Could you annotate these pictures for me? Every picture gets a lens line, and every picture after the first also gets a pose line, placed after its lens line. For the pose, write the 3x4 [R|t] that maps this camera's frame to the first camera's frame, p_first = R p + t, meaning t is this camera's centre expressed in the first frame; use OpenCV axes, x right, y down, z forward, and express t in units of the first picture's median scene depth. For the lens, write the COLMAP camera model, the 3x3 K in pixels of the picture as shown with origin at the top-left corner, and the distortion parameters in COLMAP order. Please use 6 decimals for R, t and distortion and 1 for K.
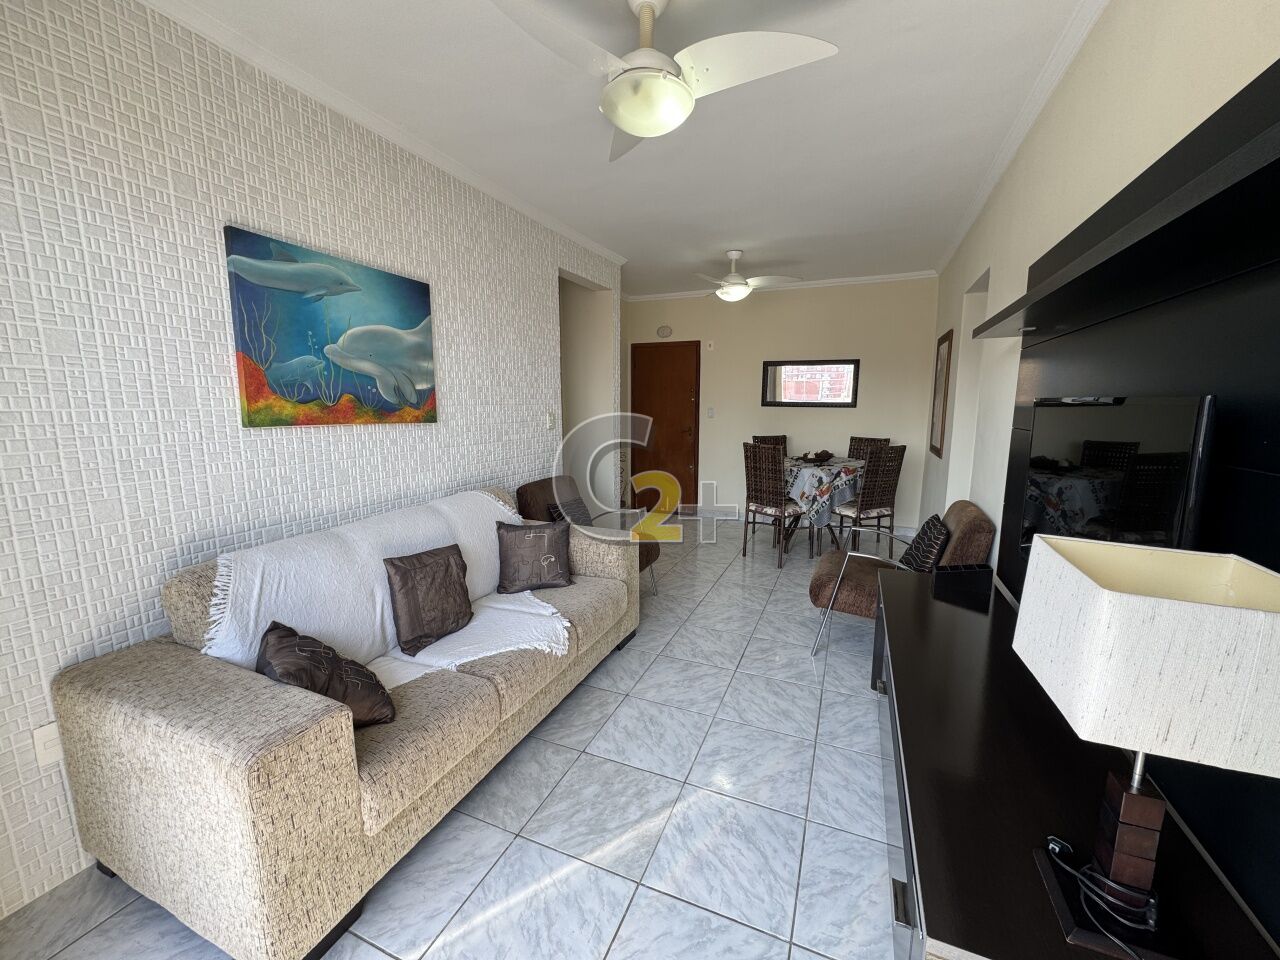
lens RADIAL K [[509.4, 0, 640.0], [0, 509.4, 480.0], [0, 0, 1]] dist [-0.001805, 0.000159]
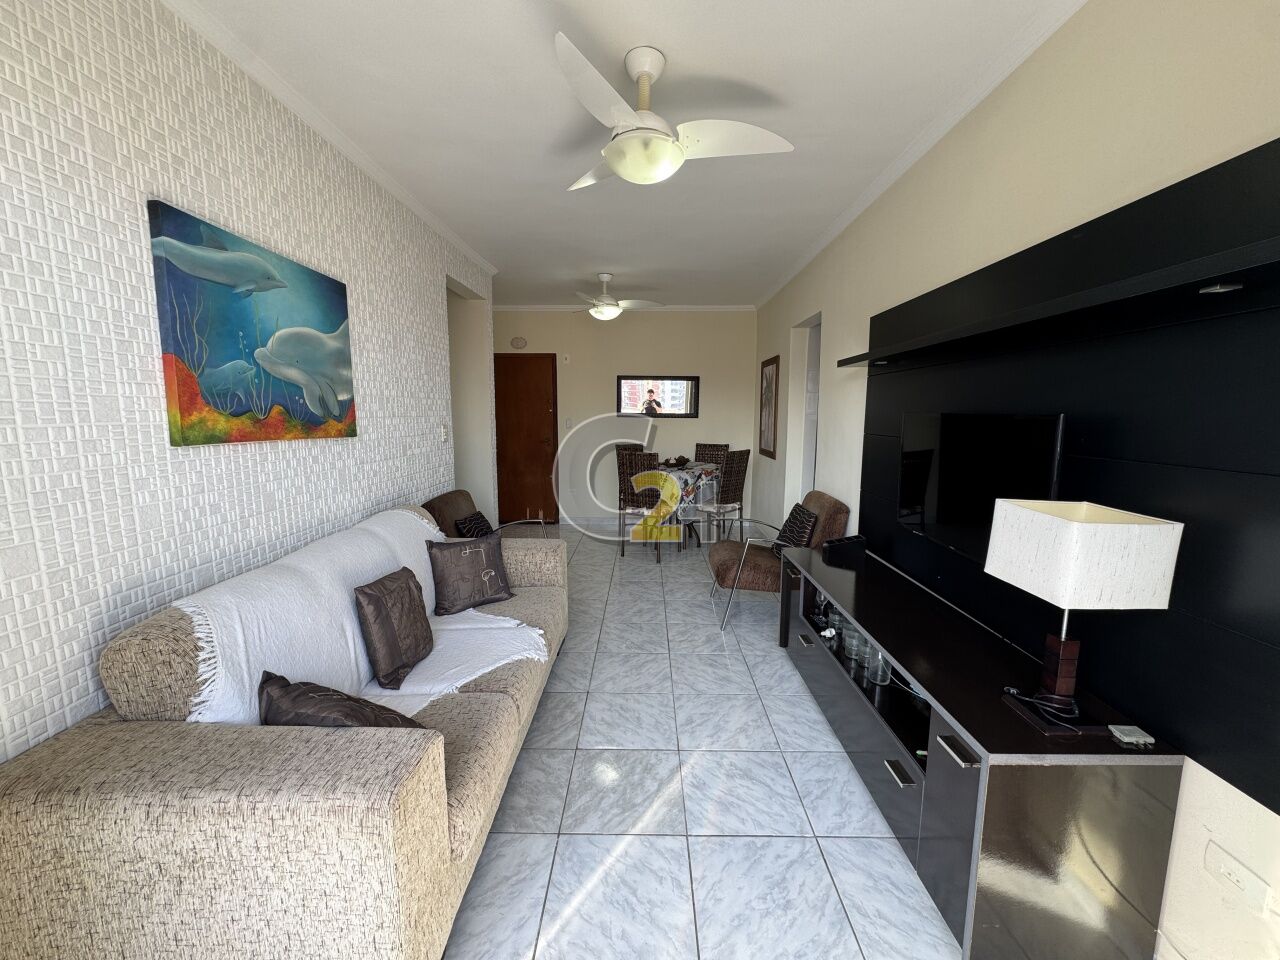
lens RADIAL K [[509.4, 0, 640.0], [0, 509.4, 480.0], [0, 0, 1]] dist [-0.001805, 0.000159]
pose [[0.925084, -0.047962, 0.376721, -0.351343], [0.055058, 0.998450, -0.008082, -0.001332], [-0.375749, 0.028218, 0.926292, -0.030443]]
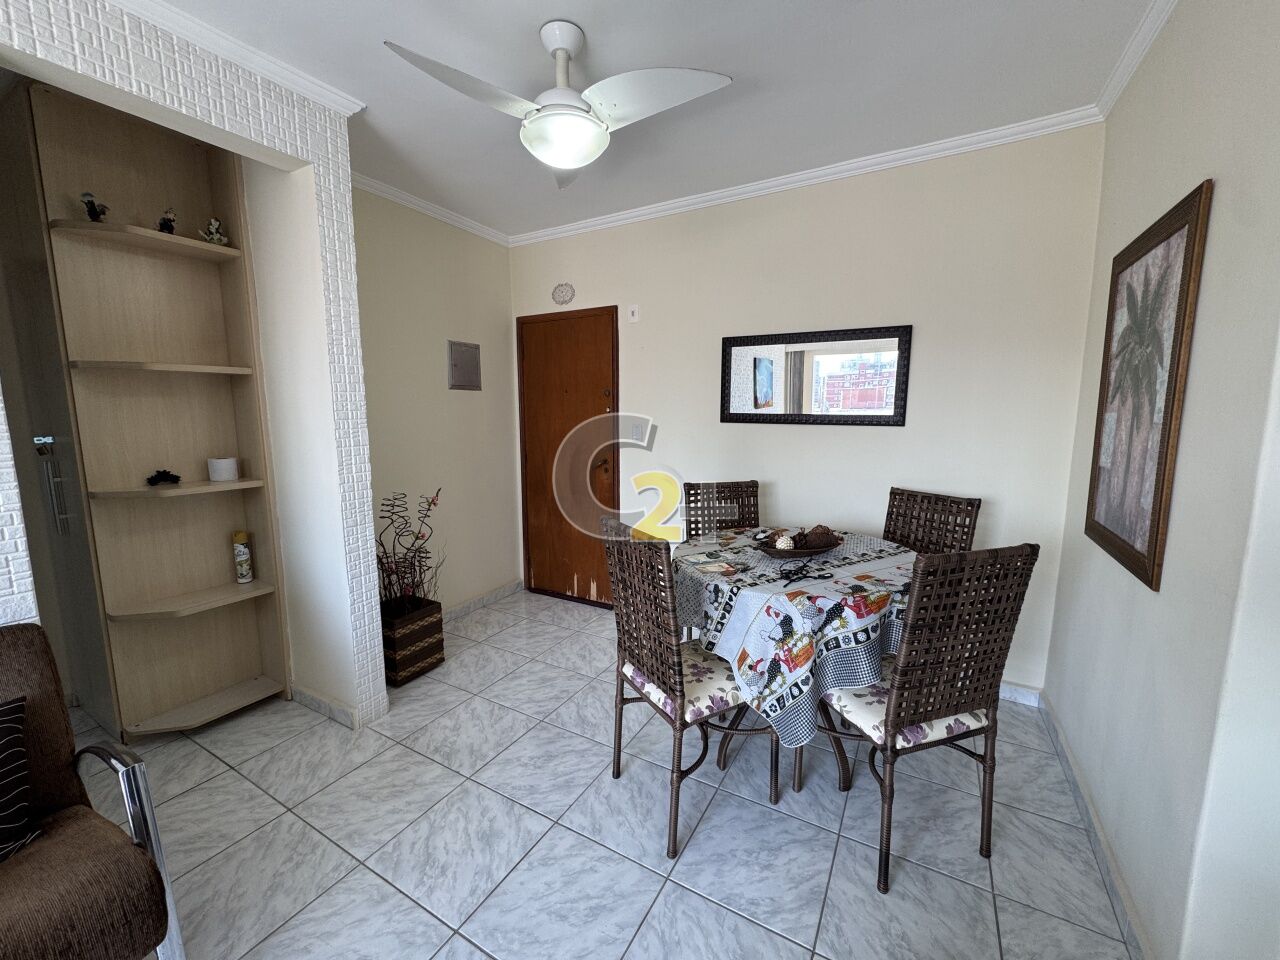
lens RADIAL K [[509.4, 0, 640.0], [0, 509.4, 480.0], [0, 0, 1]] dist [-0.001805, 0.000159]
pose [[0.993168, 0.014339, -0.115806, 0.598641], [-0.016508, 0.999705, -0.017792, -0.203042], [0.115517, 0.019582, 0.993112, 1.271970]]
